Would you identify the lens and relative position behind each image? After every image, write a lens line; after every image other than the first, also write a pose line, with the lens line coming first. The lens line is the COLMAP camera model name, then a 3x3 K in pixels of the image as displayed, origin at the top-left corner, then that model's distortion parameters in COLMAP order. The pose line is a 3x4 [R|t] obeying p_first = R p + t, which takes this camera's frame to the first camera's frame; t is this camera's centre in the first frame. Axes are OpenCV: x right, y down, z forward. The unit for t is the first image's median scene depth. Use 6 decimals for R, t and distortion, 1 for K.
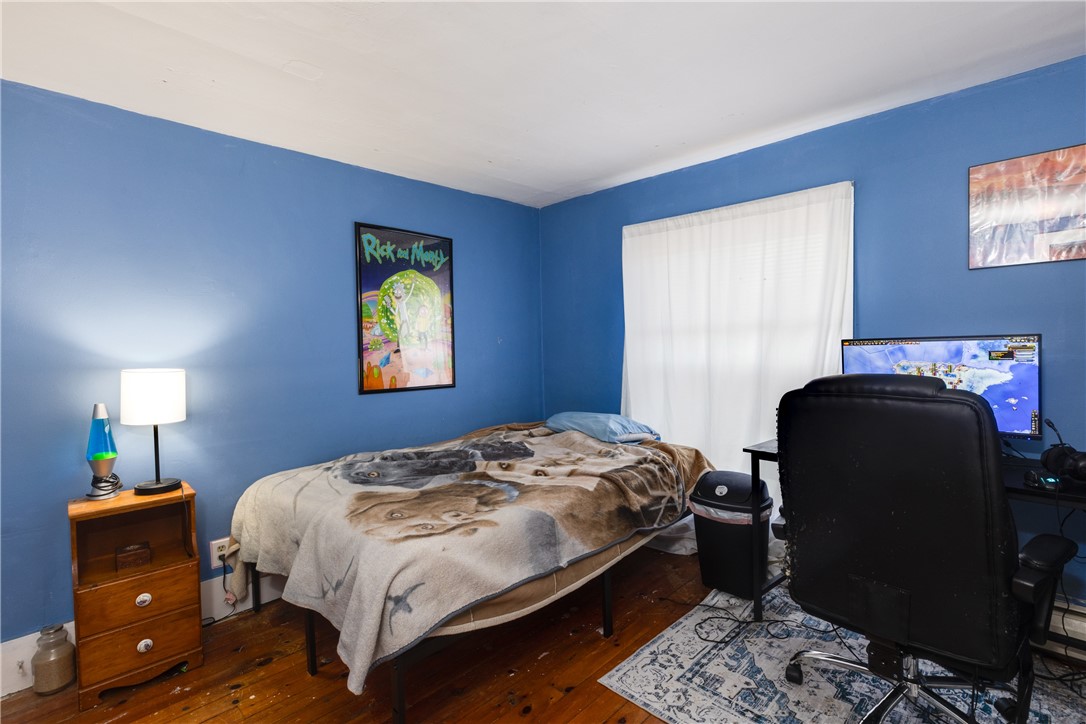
lens RADIAL K [[508.5, 0, 545.2], [0, 508.5, 349.3], [0, 0, 1]] dist [0.000489, 0.000132]
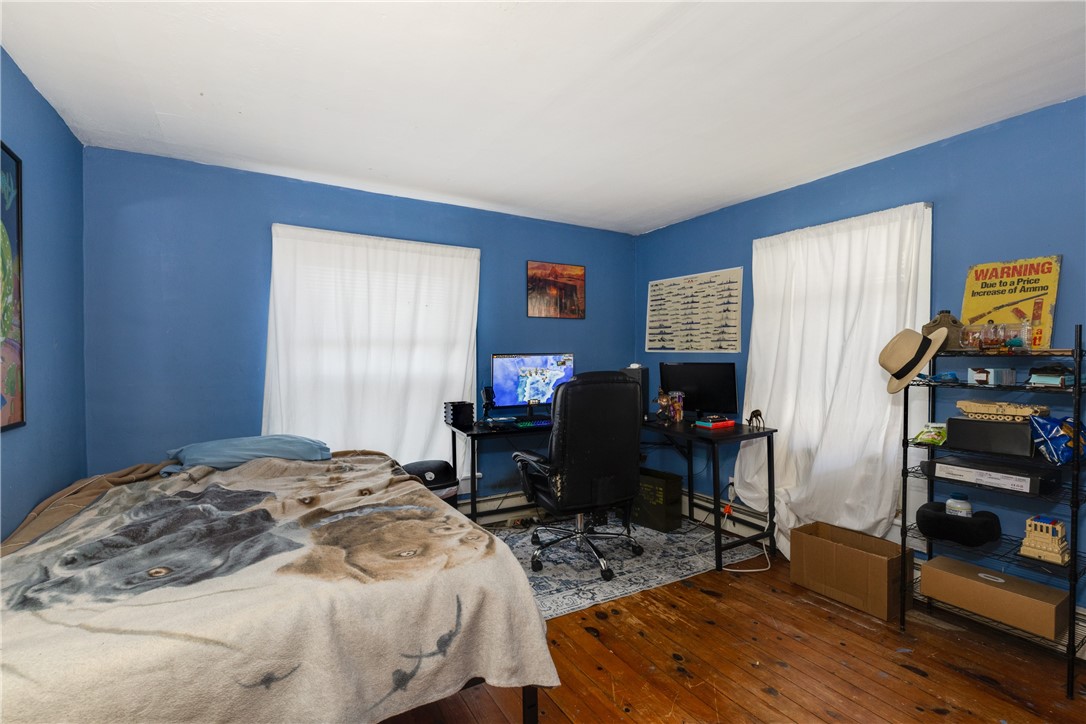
lens RADIAL K [[508.5, 0, 545.2], [0, 508.5, 349.3], [0, 0, 1]] dist [0.000489, 0.000132]
pose [[0.251118, 0.032054, 0.967426, -0.973701], [0.007946, 0.999350, -0.035175, 0.024686], [-0.967924, 0.016520, 0.250700, 0.533534]]
